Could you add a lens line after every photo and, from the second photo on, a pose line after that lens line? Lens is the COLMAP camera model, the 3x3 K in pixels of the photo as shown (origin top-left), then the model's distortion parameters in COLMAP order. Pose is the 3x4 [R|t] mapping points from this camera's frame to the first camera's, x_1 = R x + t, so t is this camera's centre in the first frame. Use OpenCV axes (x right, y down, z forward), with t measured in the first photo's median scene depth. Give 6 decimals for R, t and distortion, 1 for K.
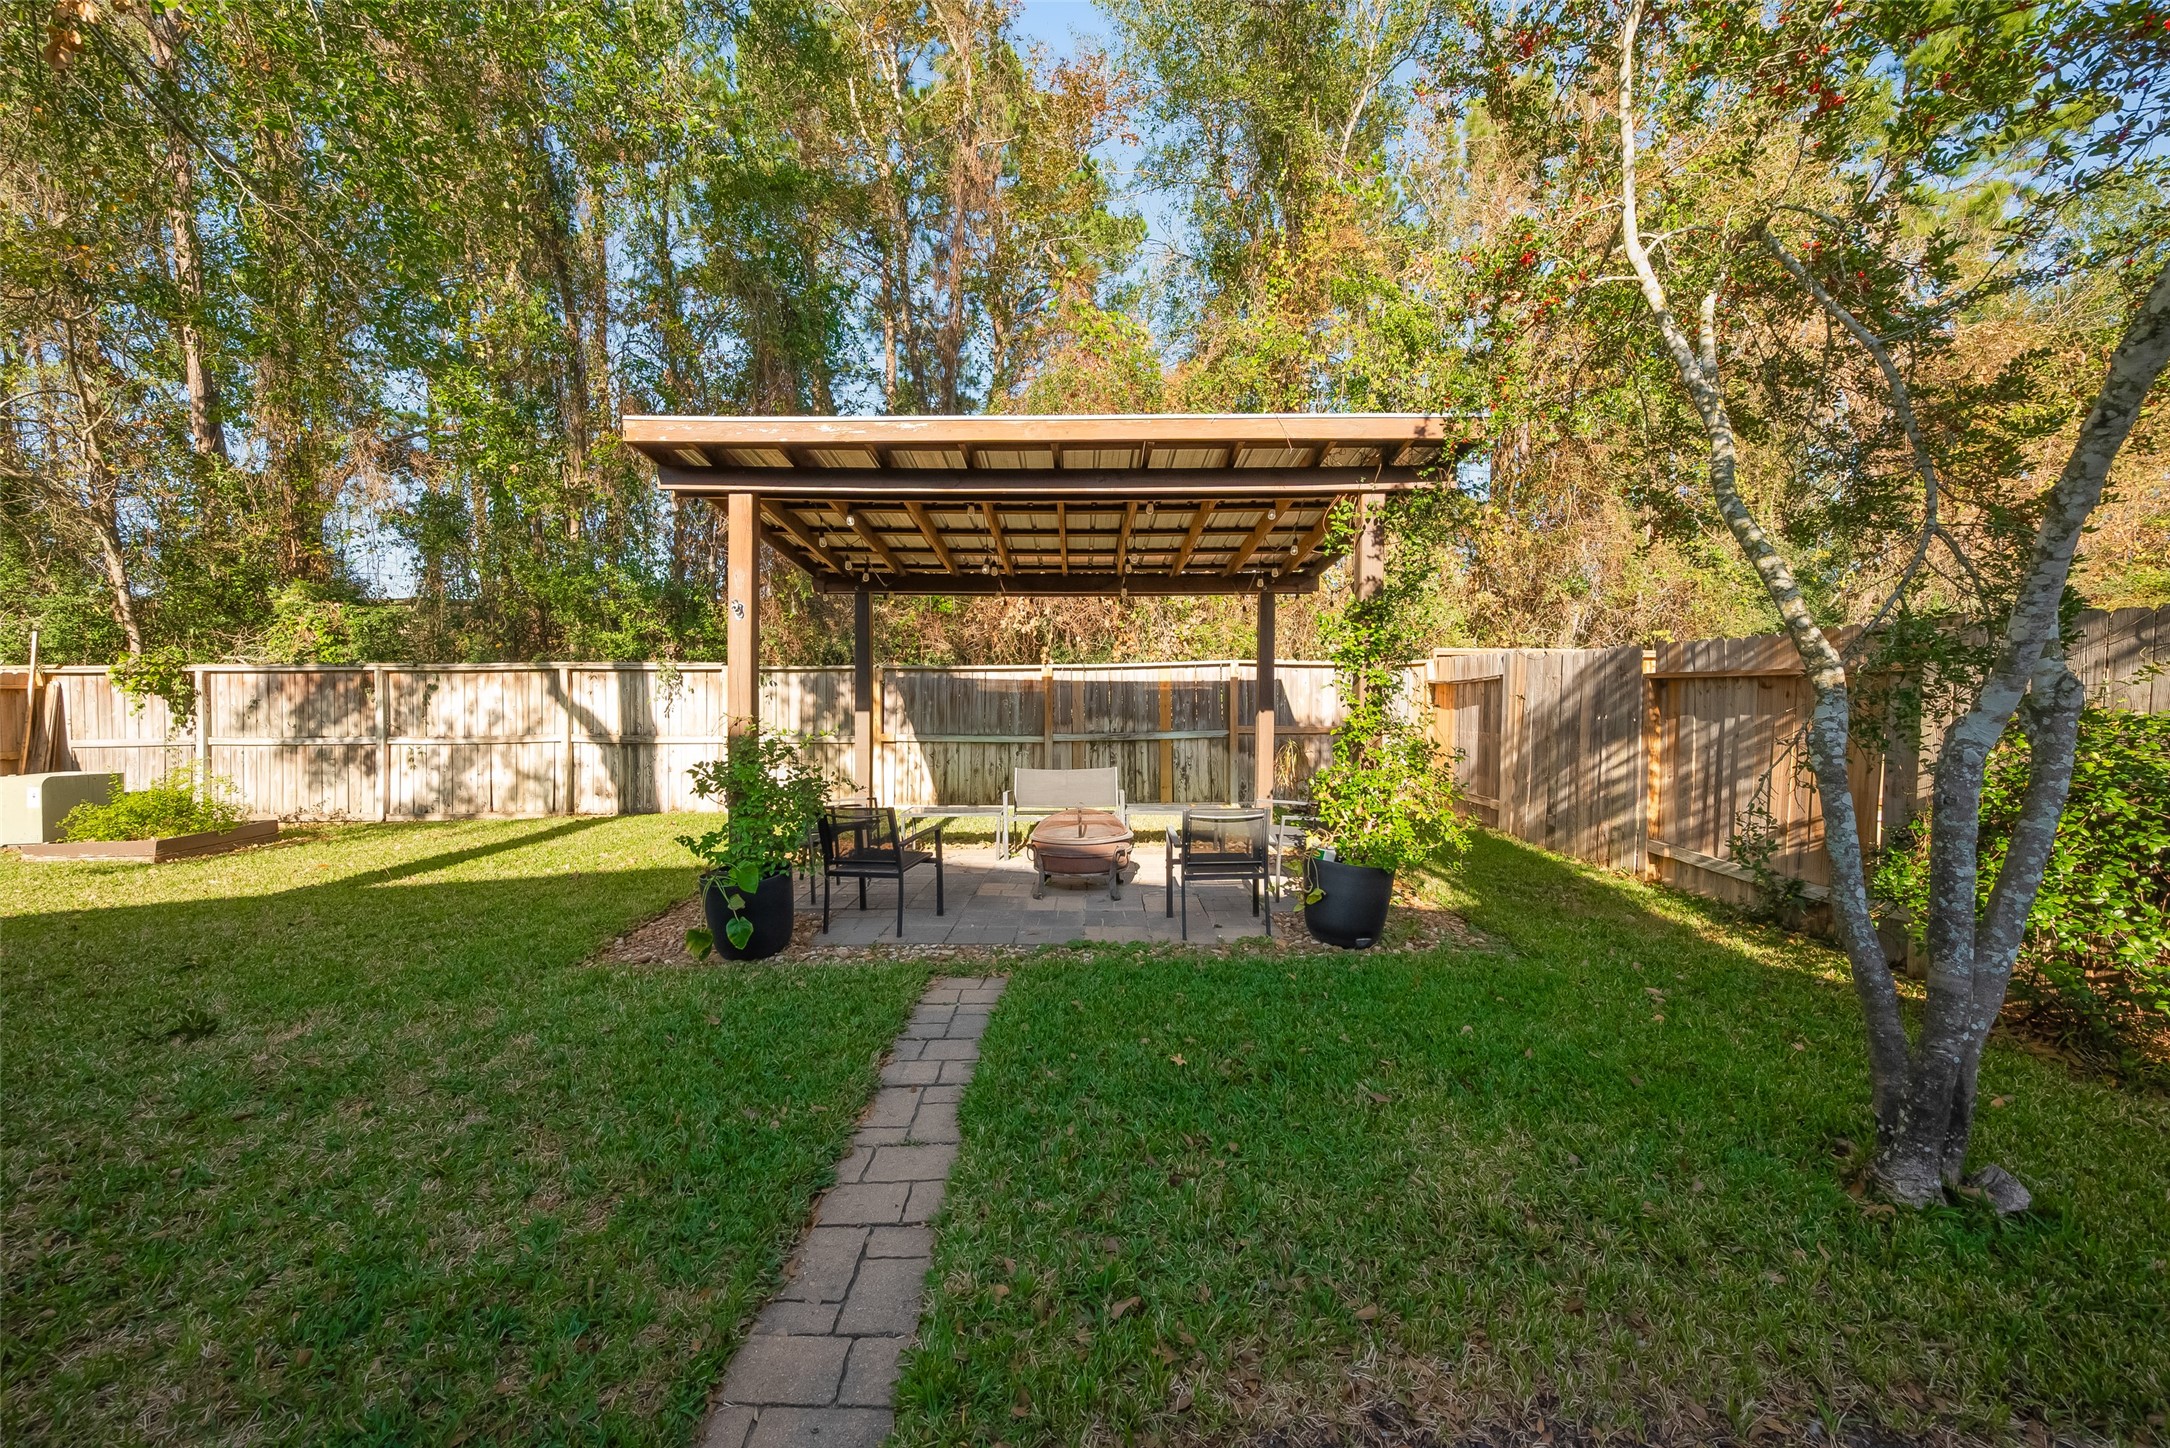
lens RADIAL K [[850.8, 0, 1120.3], [0, 850.8, 719.8], [0, 0, 1]] dist [-0.000251, 0.000023]
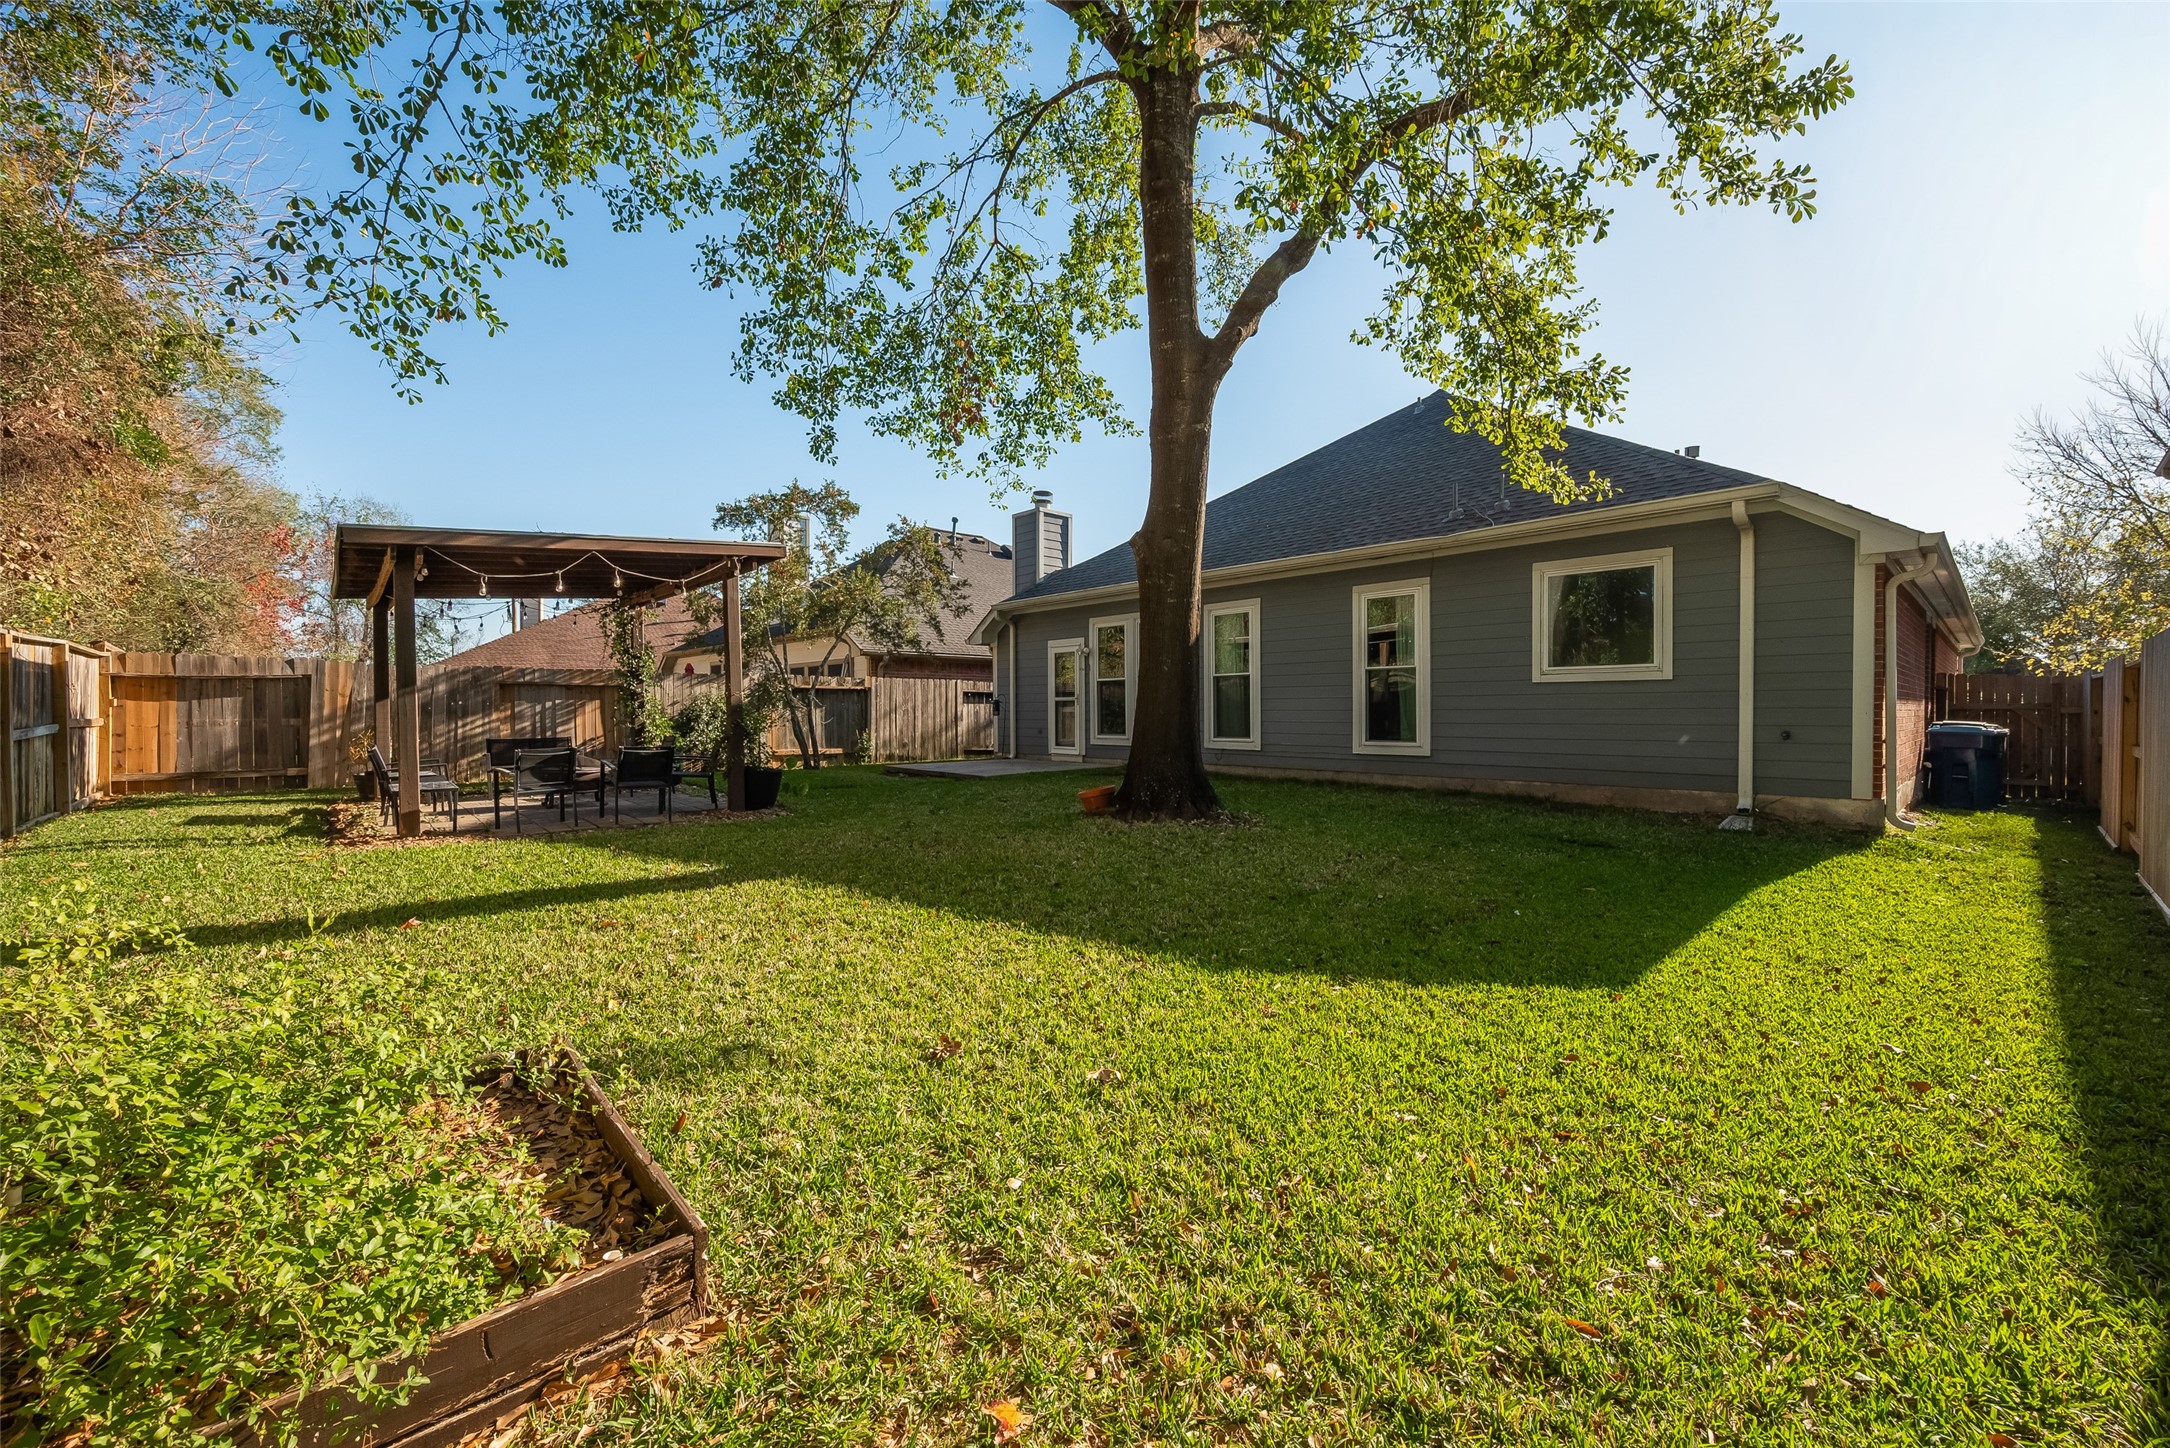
lens RADIAL K [[850.8, 0, 1120.3], [0, 850.8, 719.8], [0, 0, 1]] dist [-0.000251, 0.000023]
pose [[-0.704076, -0.003649, 0.710115, -1.921123], [0.027163, 0.999117, 0.032067, 0.013393], [-0.709605, 0.041867, -0.703355, 1.395830]]
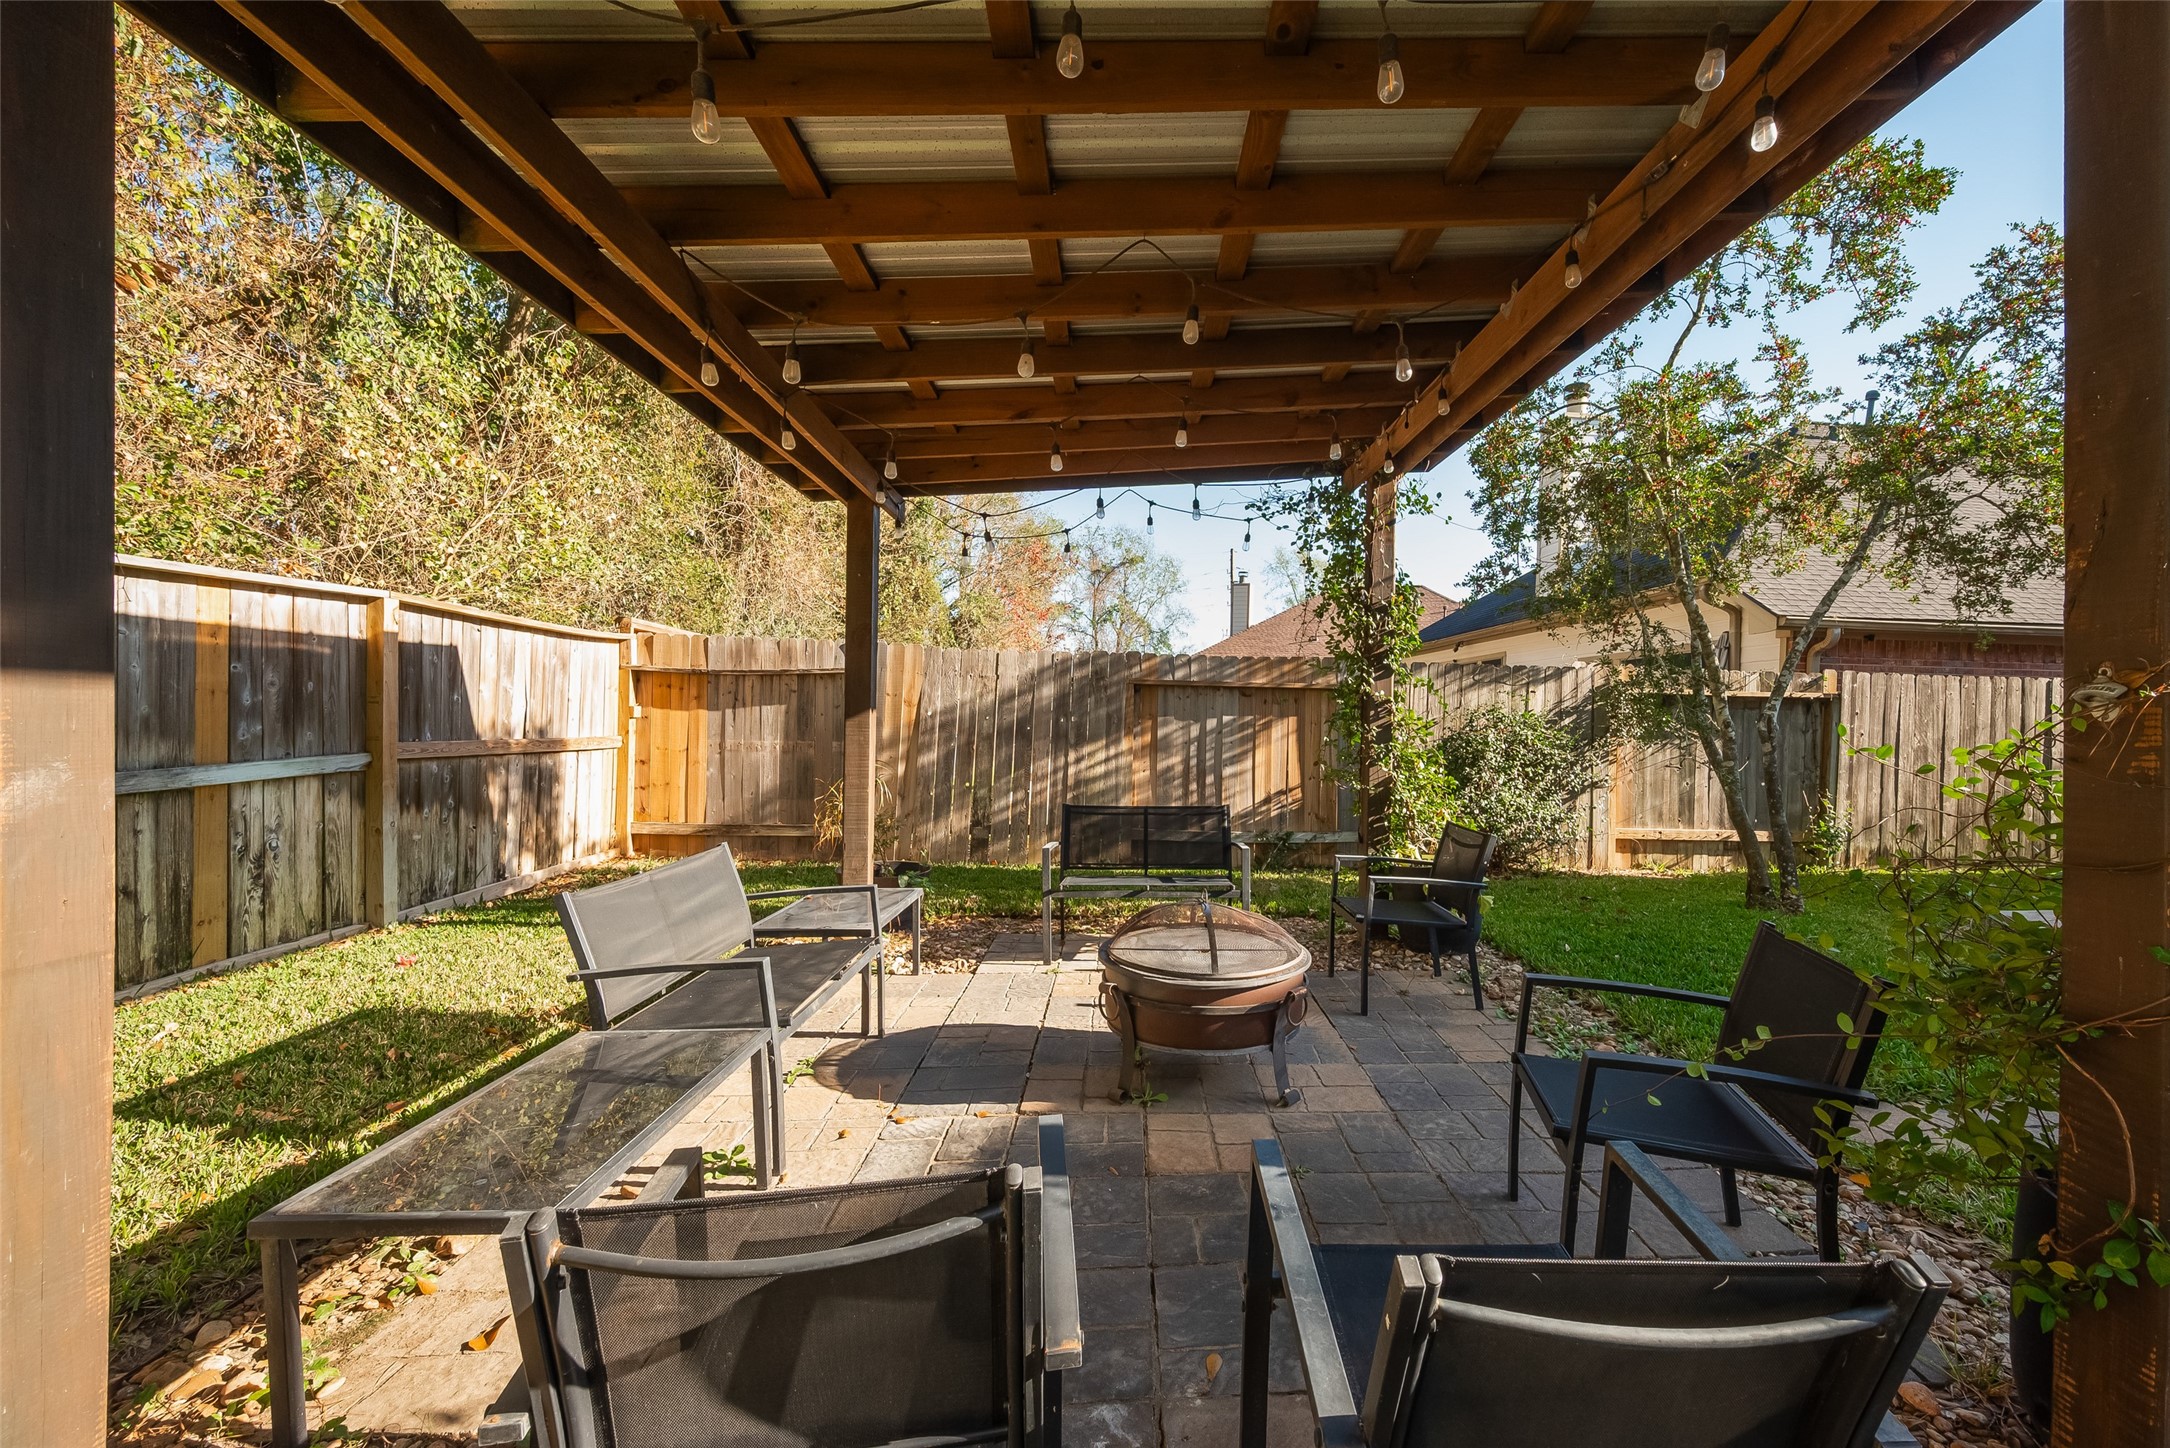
lens RADIAL K [[850.8, 0, 1120.3], [0, 850.8, 719.8], [0, 0, 1]] dist [-0.000251, 0.000023]
pose [[-0.018150, 0.001280, 0.999834, -0.493527], [0.011149, 0.999937, -0.001078, -0.001509], [-0.999773, 0.011128, -0.018163, 1.045409]]
